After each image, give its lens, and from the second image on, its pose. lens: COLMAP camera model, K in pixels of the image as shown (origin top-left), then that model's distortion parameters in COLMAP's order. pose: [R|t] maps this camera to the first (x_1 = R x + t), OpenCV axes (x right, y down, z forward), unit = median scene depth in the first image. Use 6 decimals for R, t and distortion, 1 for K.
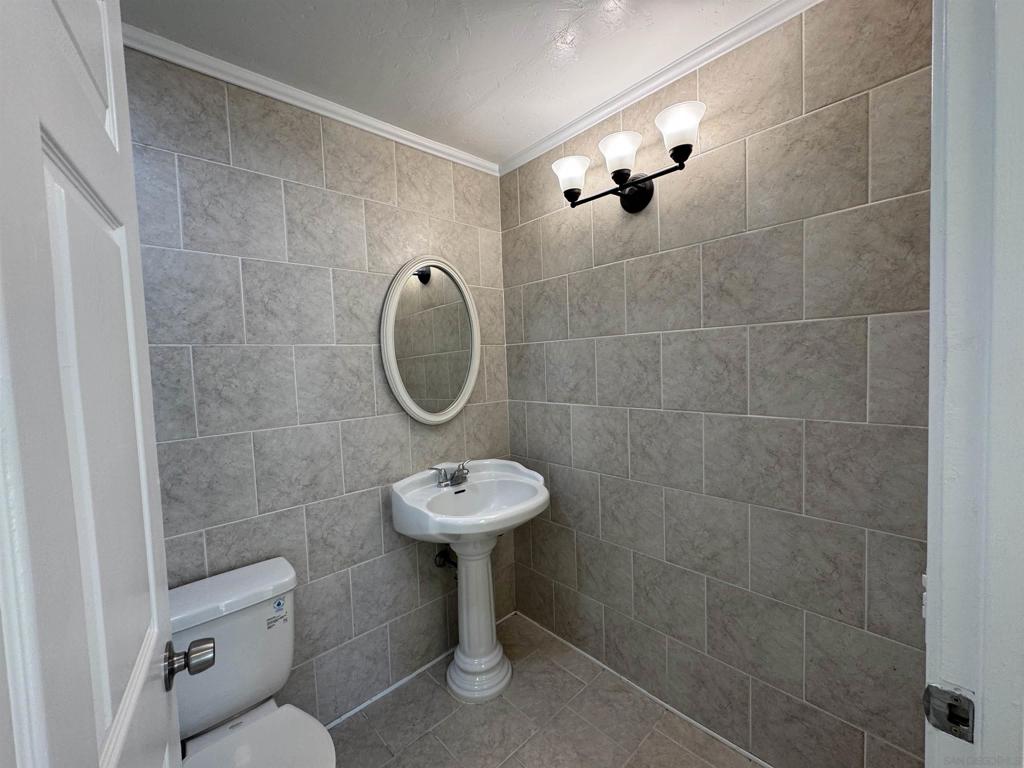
lens RADIAL K [[406.2, 0, 510.9], [0, 406.2, 382.8], [0, 0, 1]] dist [-0.001345, -0.000257]
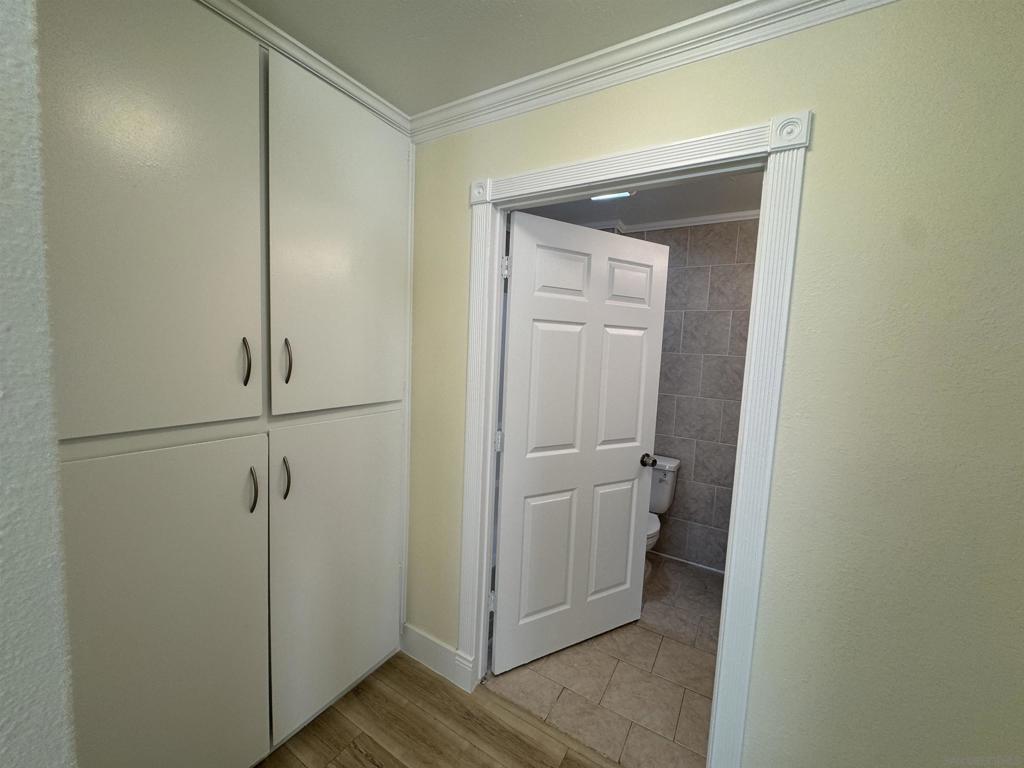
lens RADIAL K [[406.2, 0, 510.9], [0, 406.2, 382.8], [0, 0, 1]] dist [-0.001345, -0.000257]
pose [[0.272140, 0.138743, -0.952203, 0.967193], [-0.100745, 0.988221, 0.115198, -0.084991], [0.956969, 0.064579, 0.282912, -0.348618]]
